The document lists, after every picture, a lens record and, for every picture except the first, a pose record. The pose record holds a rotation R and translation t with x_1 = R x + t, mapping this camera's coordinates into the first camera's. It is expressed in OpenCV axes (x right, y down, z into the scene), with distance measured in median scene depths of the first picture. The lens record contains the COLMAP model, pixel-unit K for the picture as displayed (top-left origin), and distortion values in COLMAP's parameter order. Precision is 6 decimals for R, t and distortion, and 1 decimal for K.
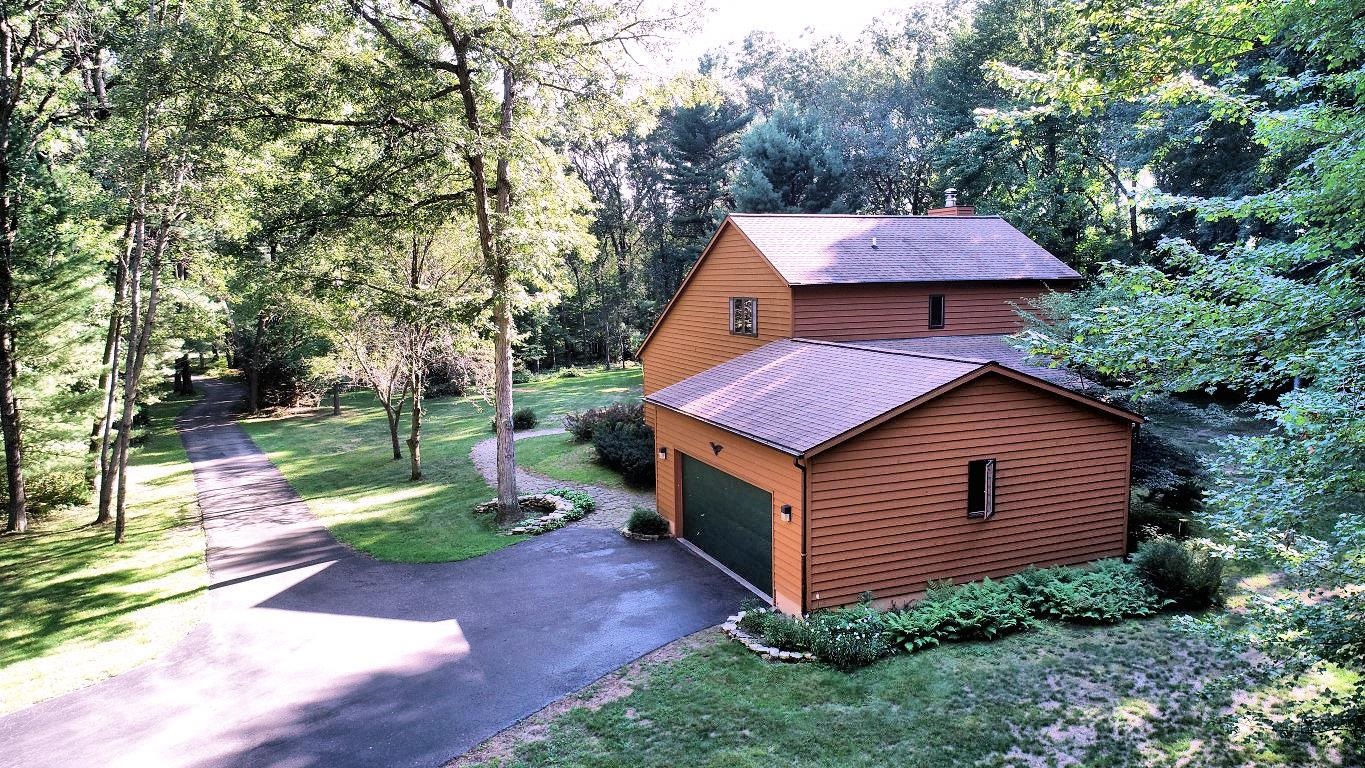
lens RADIAL K [[909.3, 0, 682.8], [0, 909.3, 383.7], [0, 0, 1]] dist [-0.010226, -0.004070]
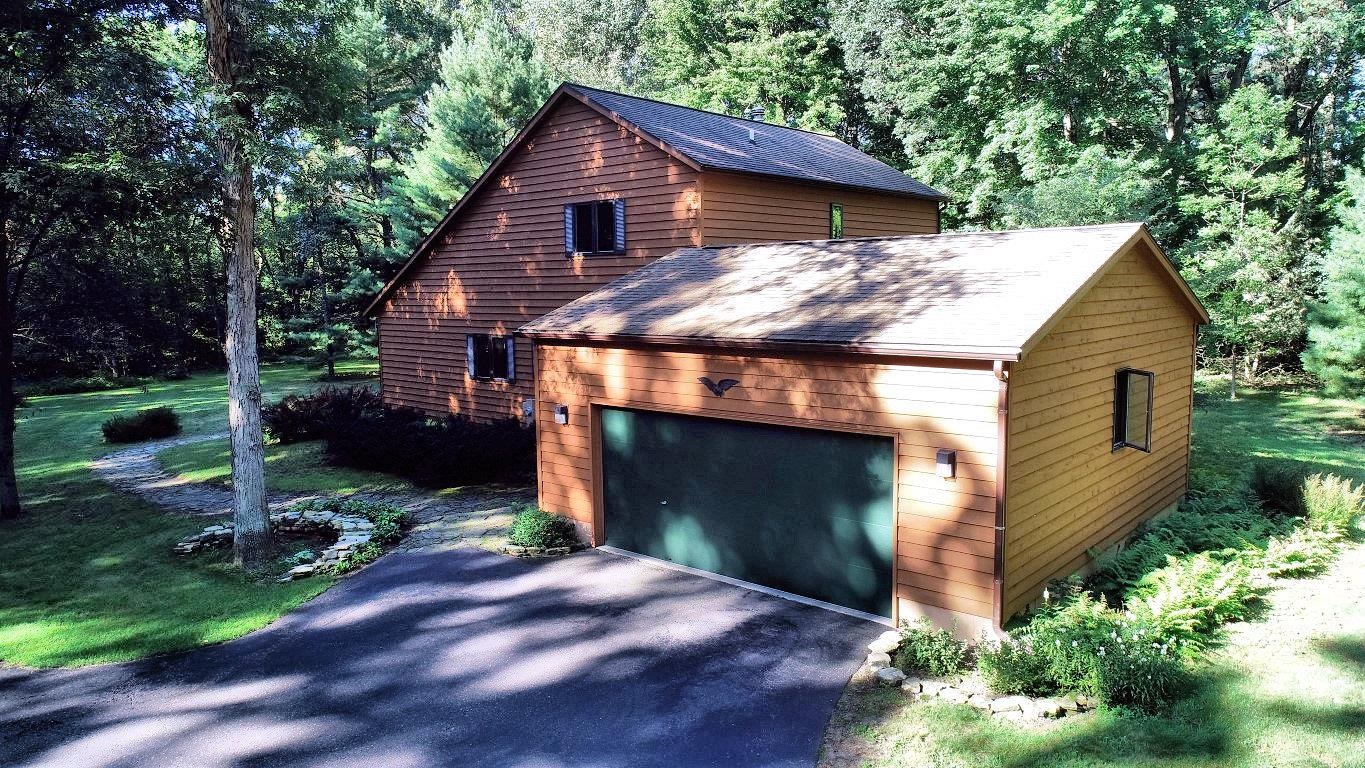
lens RADIAL K [[909.3, 0, 682.1], [0, 909.3, 384.8], [0, 0, 1]] dist [-0.010226, -0.004070]
pose [[0.900644, -0.050397, 0.431625, -0.205668], [0.055496, 0.998459, 0.000781, 0.056211], [-0.430999, 0.023250, 0.902053, 0.375063]]
